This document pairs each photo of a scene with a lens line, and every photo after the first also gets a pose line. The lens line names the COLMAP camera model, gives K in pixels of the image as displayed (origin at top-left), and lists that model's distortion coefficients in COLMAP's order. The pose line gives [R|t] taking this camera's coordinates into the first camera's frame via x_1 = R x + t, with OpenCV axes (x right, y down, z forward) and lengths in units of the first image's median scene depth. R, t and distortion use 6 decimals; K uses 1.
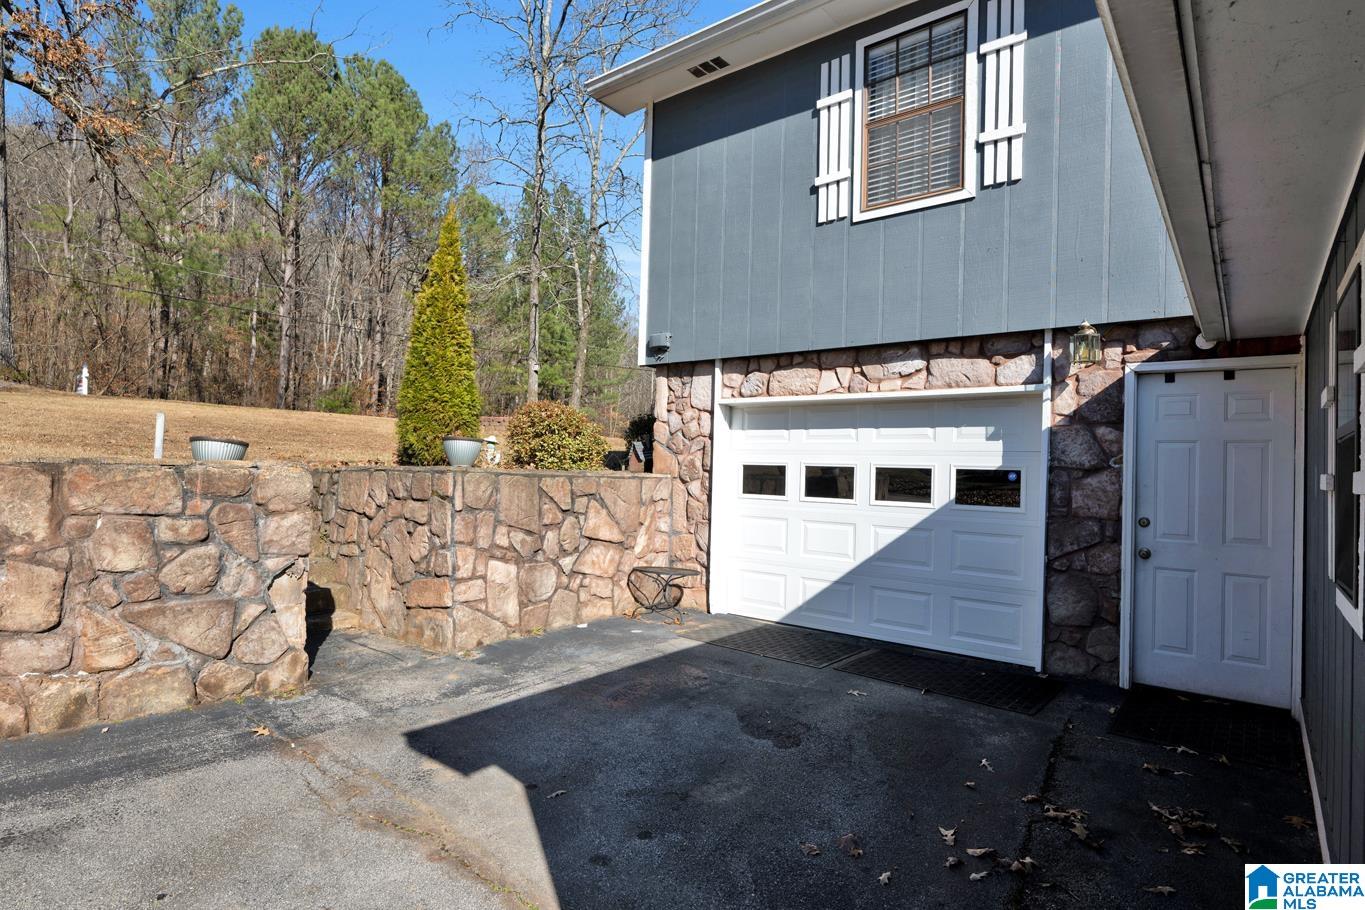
lens RADIAL K [[722.6, 0, 683.6], [0, 722.6, 455.8], [0, 0, 1]] dist [-0.002633, -0.000145]
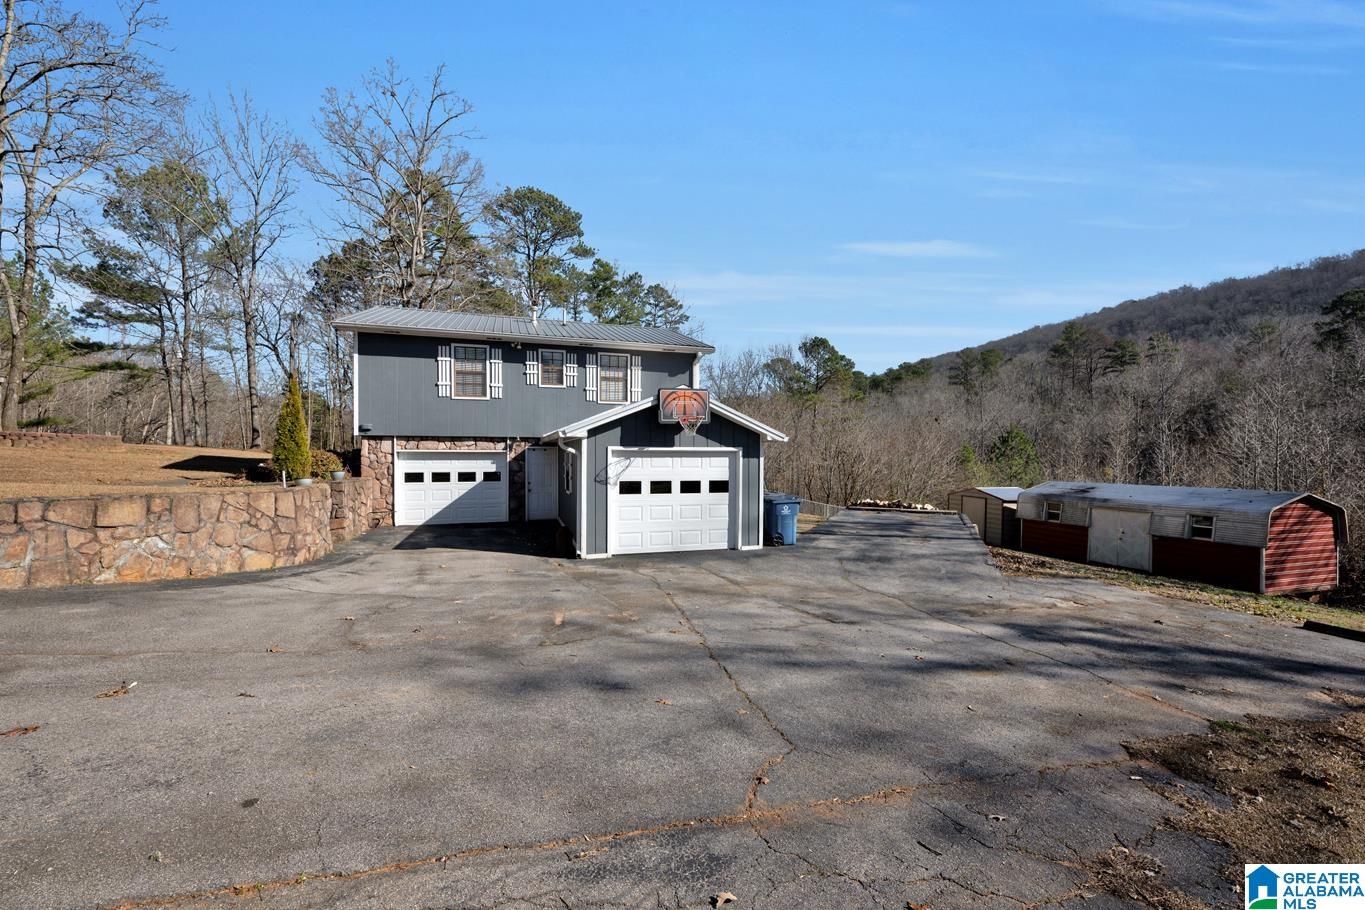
lens RADIAL K [[539.2, 0, 685.1], [0, 539.2, 456.3], [0, 0, 1]] dist [-0.001676, -0.000163]
pose [[0.561349, -0.026061, 0.827168, -1.187784], [-0.000572, 0.999492, 0.031879, -0.135738], [-0.827579, -0.018368, 0.561049, -1.247928]]
